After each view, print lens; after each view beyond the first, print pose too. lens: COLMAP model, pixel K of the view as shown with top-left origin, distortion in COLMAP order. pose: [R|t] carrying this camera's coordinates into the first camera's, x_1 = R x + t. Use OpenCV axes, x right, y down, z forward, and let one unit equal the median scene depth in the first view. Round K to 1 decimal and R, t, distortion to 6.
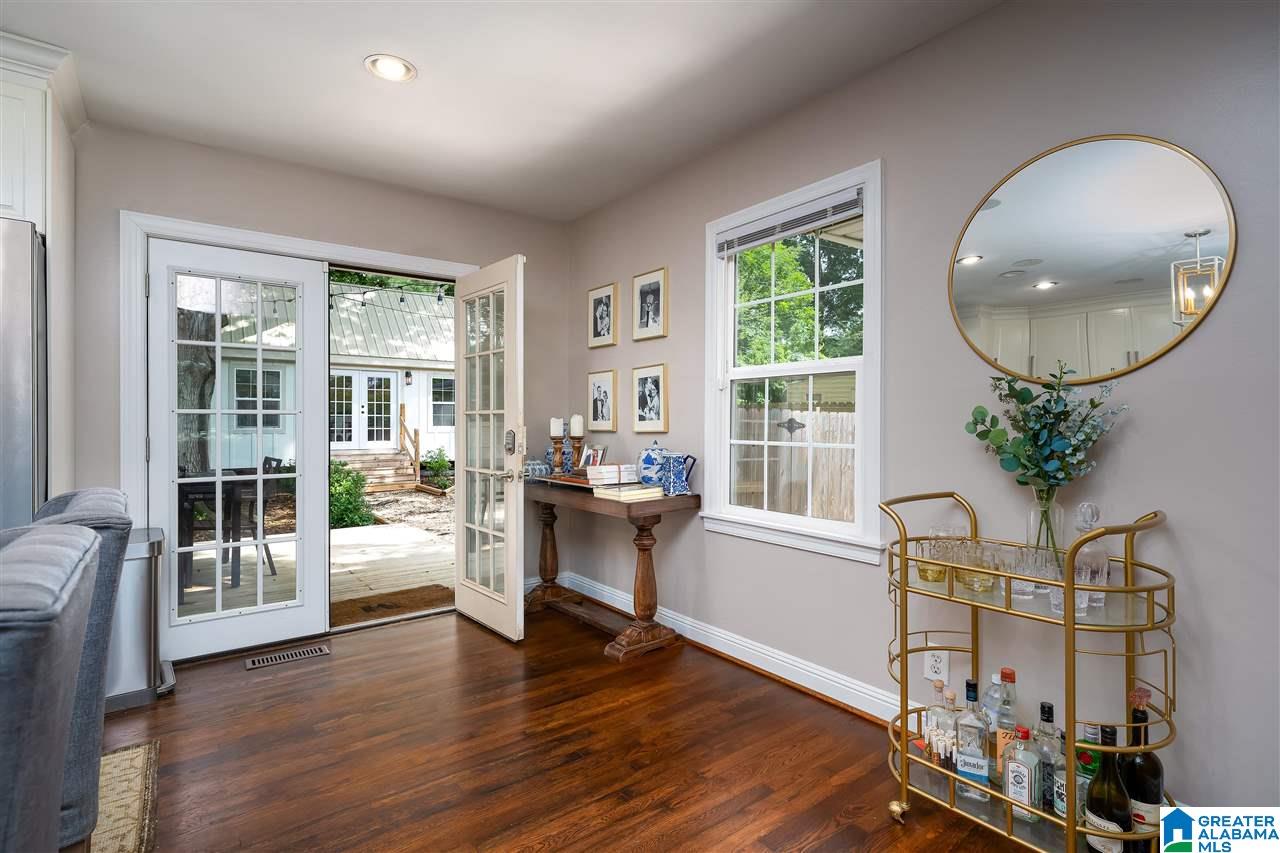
lens RADIAL K [[637.8, 0, 642.1], [0, 637.8, 425.9], [0, 0, 1]] dist [-0.001016, -0.000004]
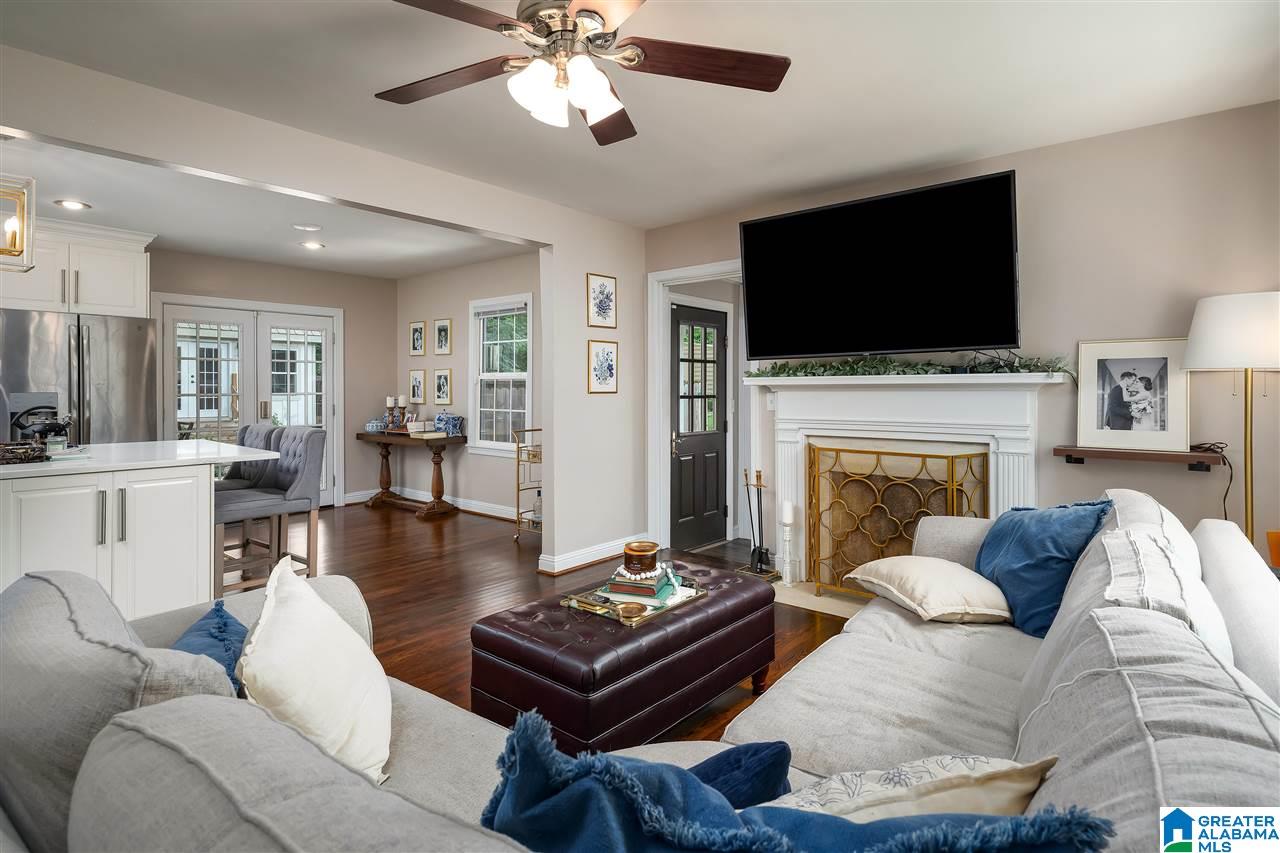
lens RADIAL K [[654.0, 0, 648.6], [0, 654.0, 398.2], [0, 0, 1]] dist [0.001500, -0.000082]
pose [[0.971233, 0.002826, 0.238113, 0.142496], [-0.004689, 0.999963, 0.007256, -0.025365], [-0.238084, -0.008163, 0.971210, -1.019834]]
